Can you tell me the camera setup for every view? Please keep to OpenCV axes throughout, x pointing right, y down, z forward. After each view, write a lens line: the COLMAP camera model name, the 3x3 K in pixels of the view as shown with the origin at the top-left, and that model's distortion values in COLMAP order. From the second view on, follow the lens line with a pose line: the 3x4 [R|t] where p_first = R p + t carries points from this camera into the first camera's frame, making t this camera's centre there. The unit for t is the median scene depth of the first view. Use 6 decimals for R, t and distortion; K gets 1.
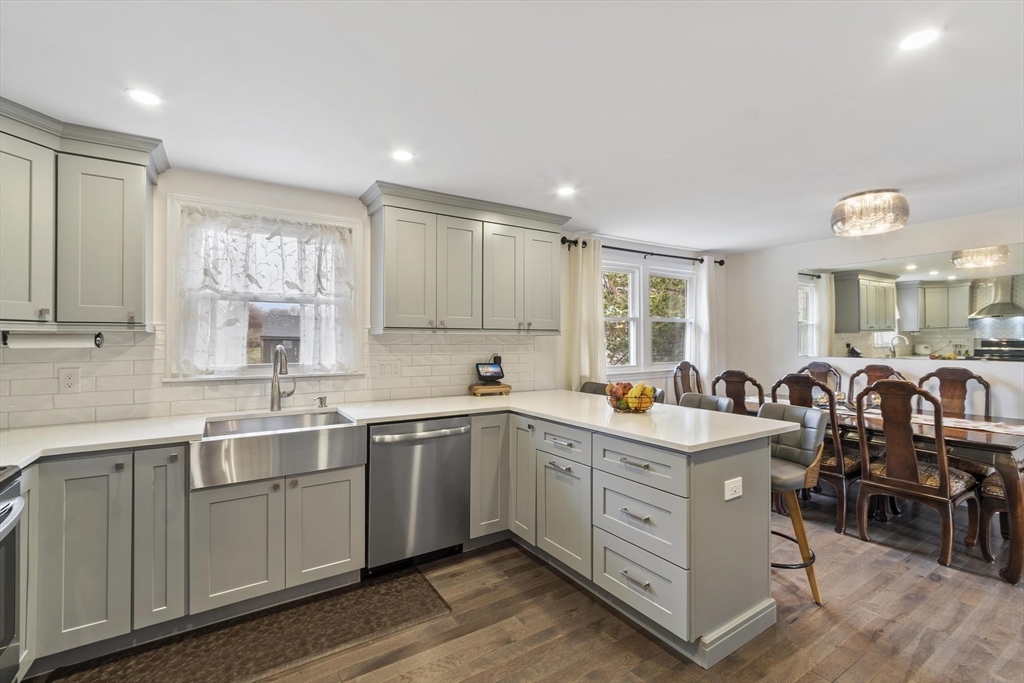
lens RADIAL K [[447.3, 0, 505.7], [0, 447.3, 336.6], [0, 0, 1]] dist [0.001069, 0.001828]
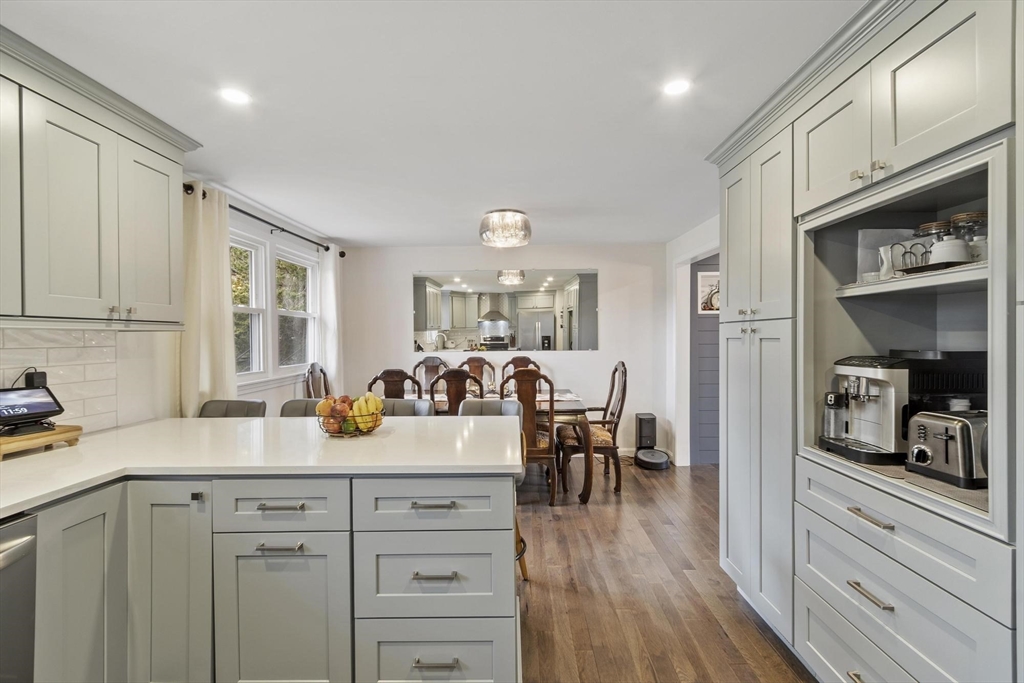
lens RADIAL K [[447.3, 0, 505.9], [0, 447.3, 337.4], [0, 0, 1]] dist [0.001069, 0.001828]
pose [[0.557402, -0.007345, 0.830210, -0.185801], [0.003408, 0.999973, 0.006559, 0.004249], [-0.830235, -0.000826, 0.557412, 0.372263]]
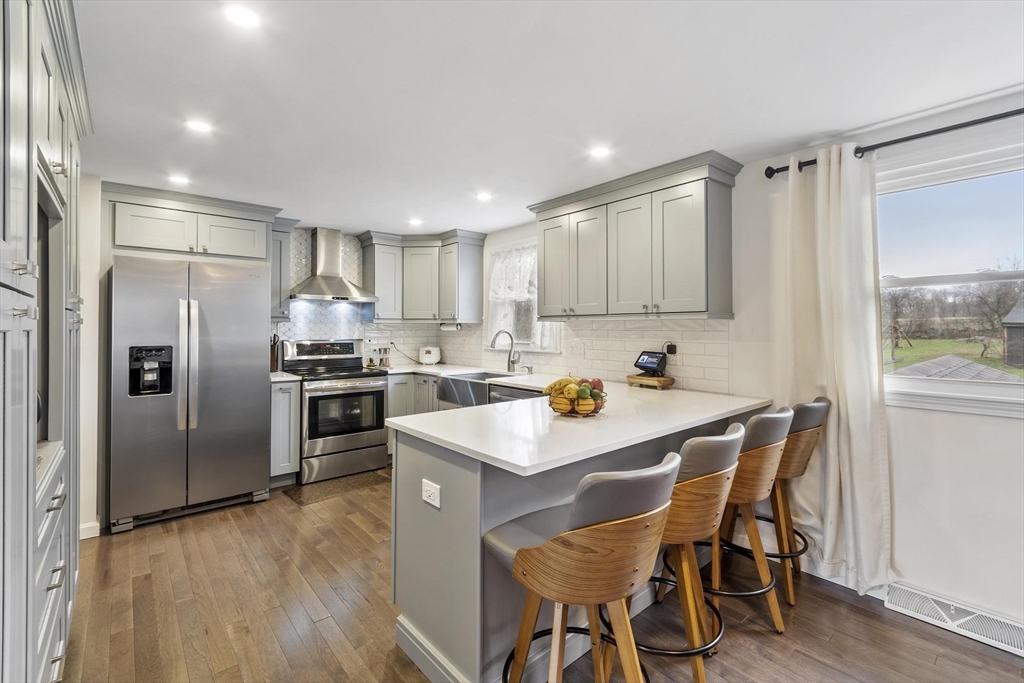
lens RADIAL K [[447.3, 0, 513.5], [0, 447.3, 325.0], [0, 0, 1]] dist [0.001069, 0.001828]
pose [[0.154695, -0.008090, -0.987929, 1.027897], [0.008422, 0.999941, -0.006870, 0.012793], [0.987926, -0.007257, 0.154754, 0.751513]]
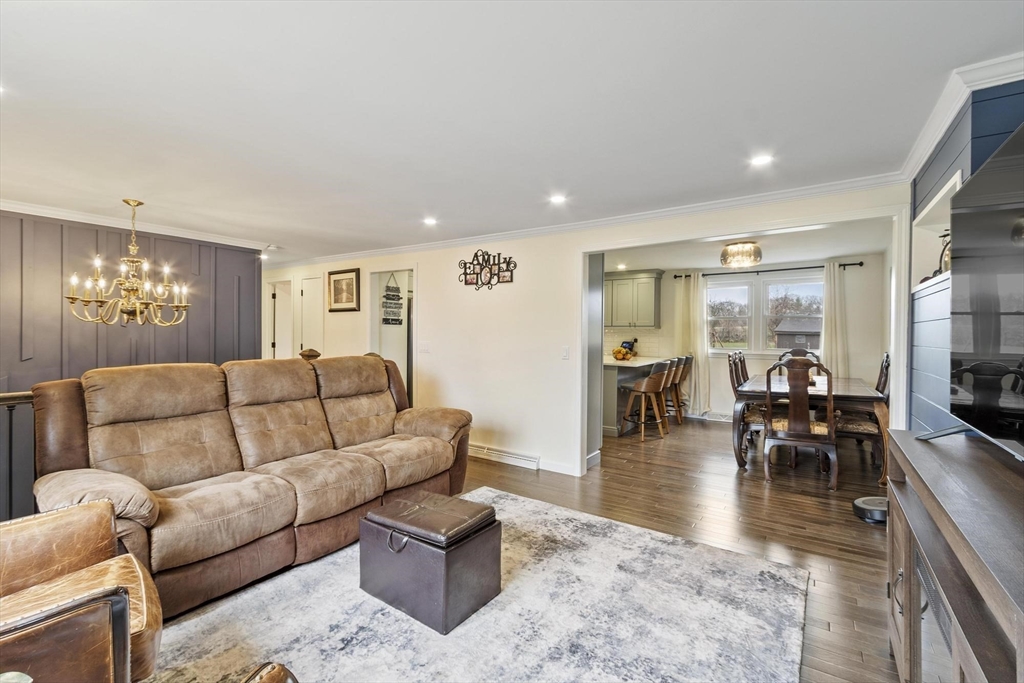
lens RADIAL K [[447.3, 0, 511.7], [0, 447.3, 341.3], [0, 0, 1]] dist [0.001069, 0.001828]
pose [[0.422994, 0.021133, -0.905886, 2.148913], [-0.002291, 0.999750, 0.022253, 0.013853], [0.906129, -0.007338, 0.422937, -0.534645]]
